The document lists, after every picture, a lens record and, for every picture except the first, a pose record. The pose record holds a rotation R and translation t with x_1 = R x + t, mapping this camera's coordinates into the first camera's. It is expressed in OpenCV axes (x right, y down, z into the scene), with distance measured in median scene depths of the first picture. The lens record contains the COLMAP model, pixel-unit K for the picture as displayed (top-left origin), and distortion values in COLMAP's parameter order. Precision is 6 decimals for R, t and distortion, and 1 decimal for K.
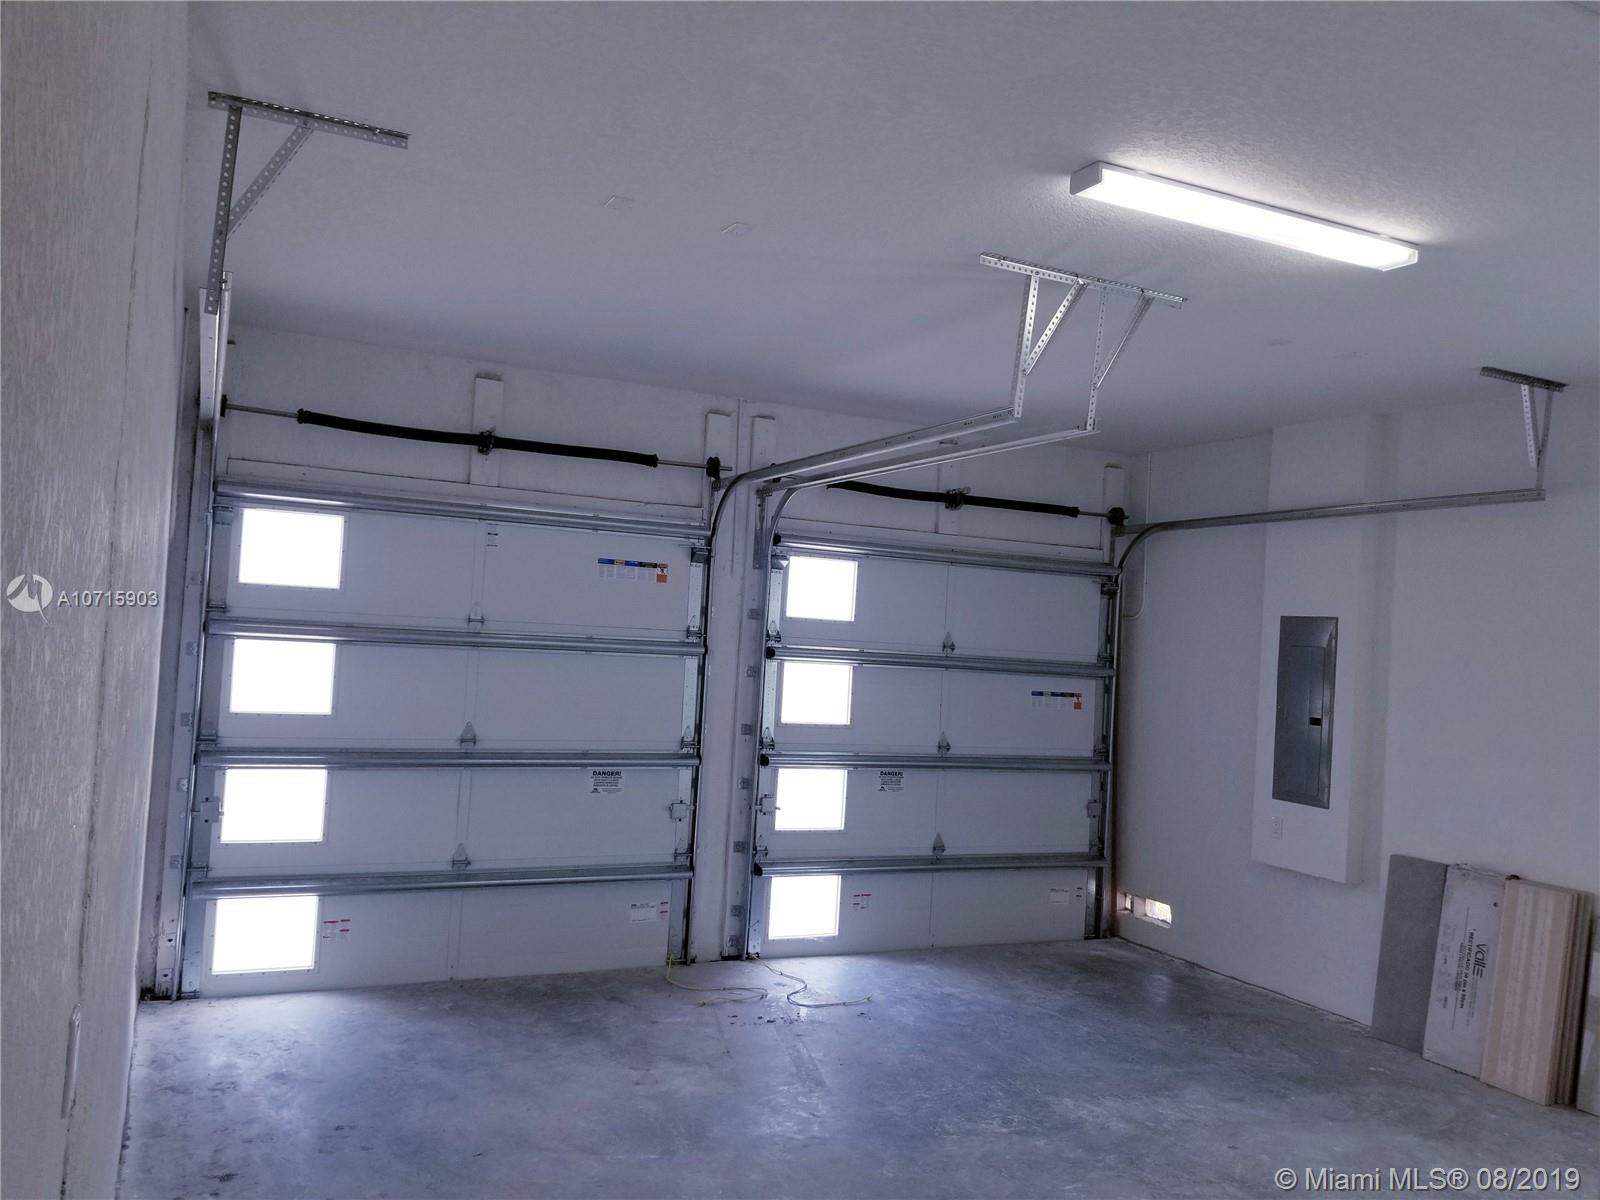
lens RADIAL K [[1225.2, 0, 802.1], [0, 1225.2, 593.9], [0, 0, 1]] dist [-0.011319, -0.002880]
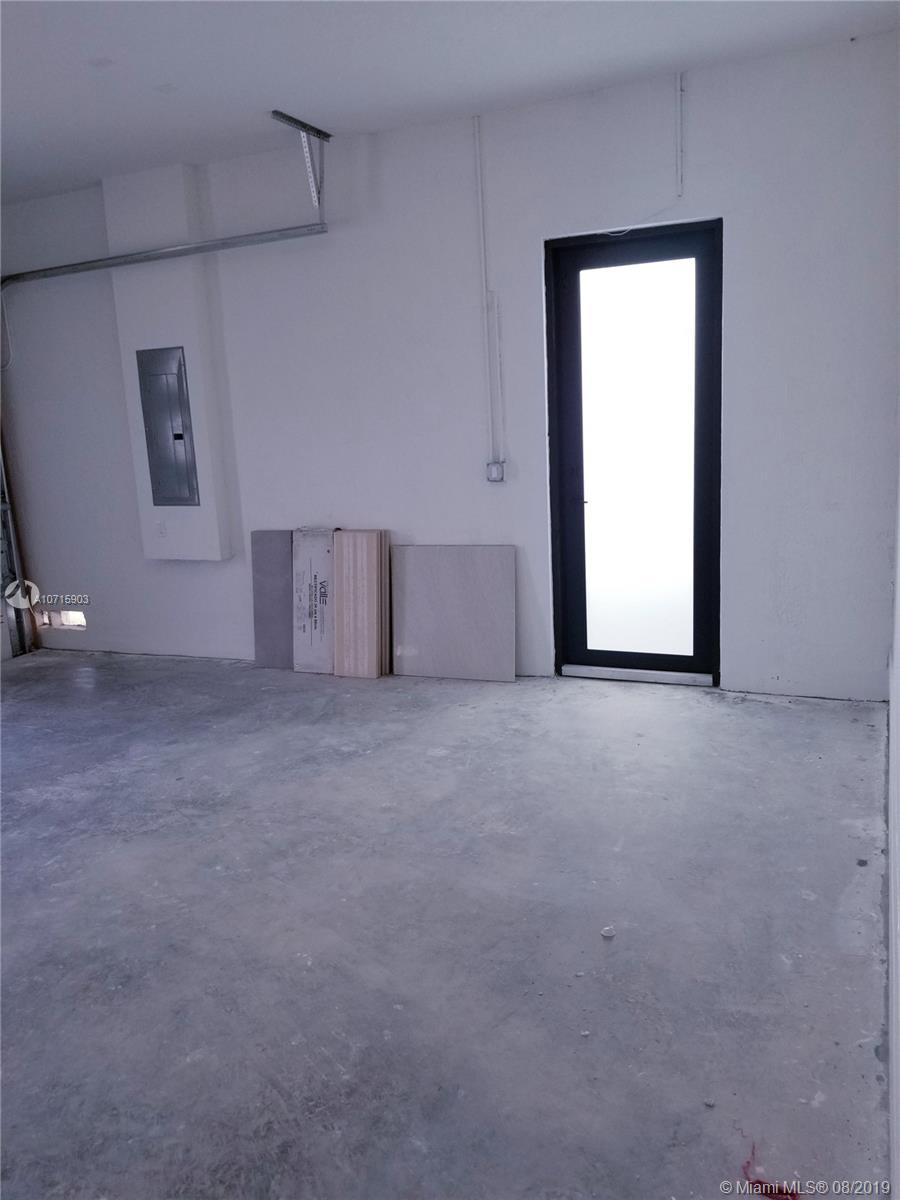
lens RADIAL K [[951.7, 0, 456.0], [0, 951.7, 601.5], [0, 0, 1]] dist [0.090316, -0.175329]
pose [[0.761941, -0.225238, 0.607218, 0.014255], [0.072276, 0.961292, 0.265883, 0.034347], [-0.643601, -0.158700, 0.748727, 0.095376]]
